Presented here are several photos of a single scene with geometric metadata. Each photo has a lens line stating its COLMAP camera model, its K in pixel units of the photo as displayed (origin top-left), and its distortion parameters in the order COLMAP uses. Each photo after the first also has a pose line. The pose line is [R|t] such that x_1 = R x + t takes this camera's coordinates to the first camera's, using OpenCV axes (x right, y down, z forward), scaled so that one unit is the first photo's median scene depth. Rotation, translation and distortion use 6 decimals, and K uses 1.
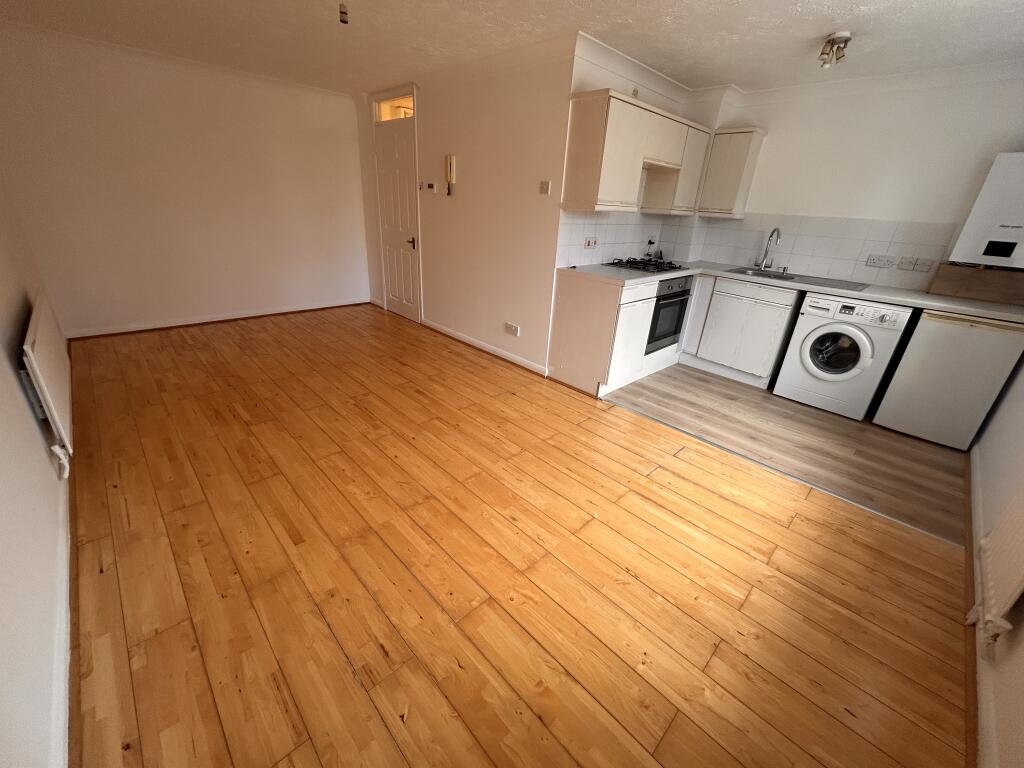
lens RADIAL K [[413.6, 0, 511.0], [0, 413.6, 381.7], [0, 0, 1]] dist [-0.001170, 0.000246]
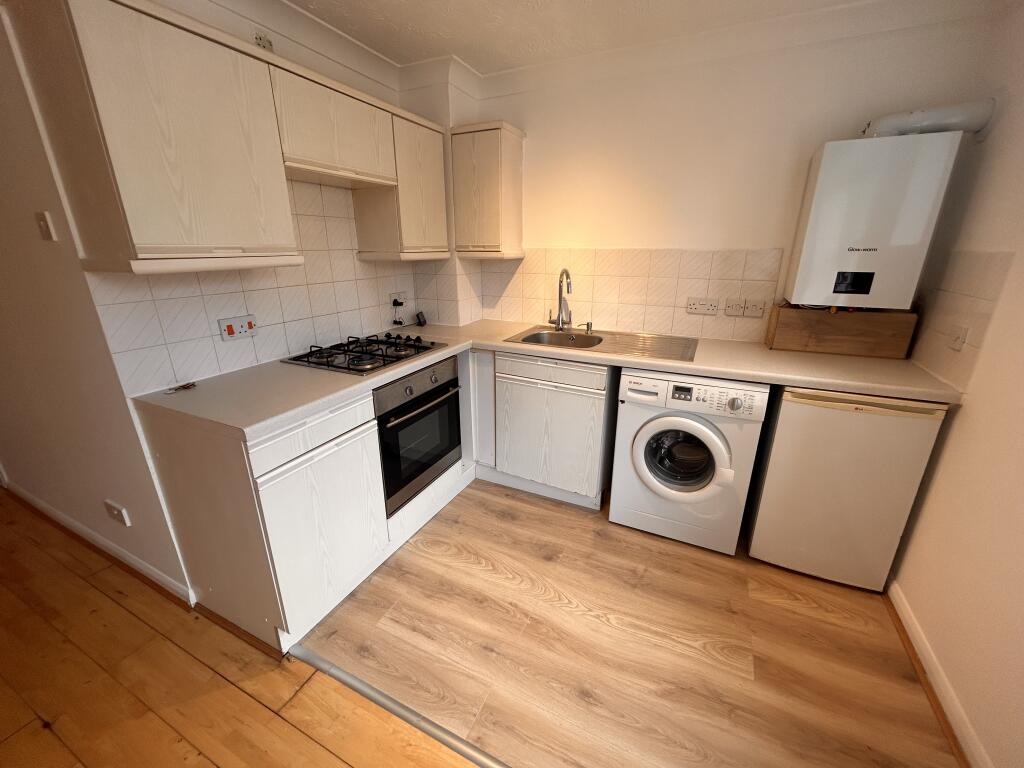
lens RADIAL K [[413.6, 0, 511.1], [0, 413.6, 382.6], [0, 0, 1]] dist [-0.001170, 0.000246]
pose [[0.936601, -0.160836, 0.311303, 0.356572], [0.185442, 0.981335, -0.050919, -0.192040], [-0.297303, 0.105419, 0.948946, 0.452741]]
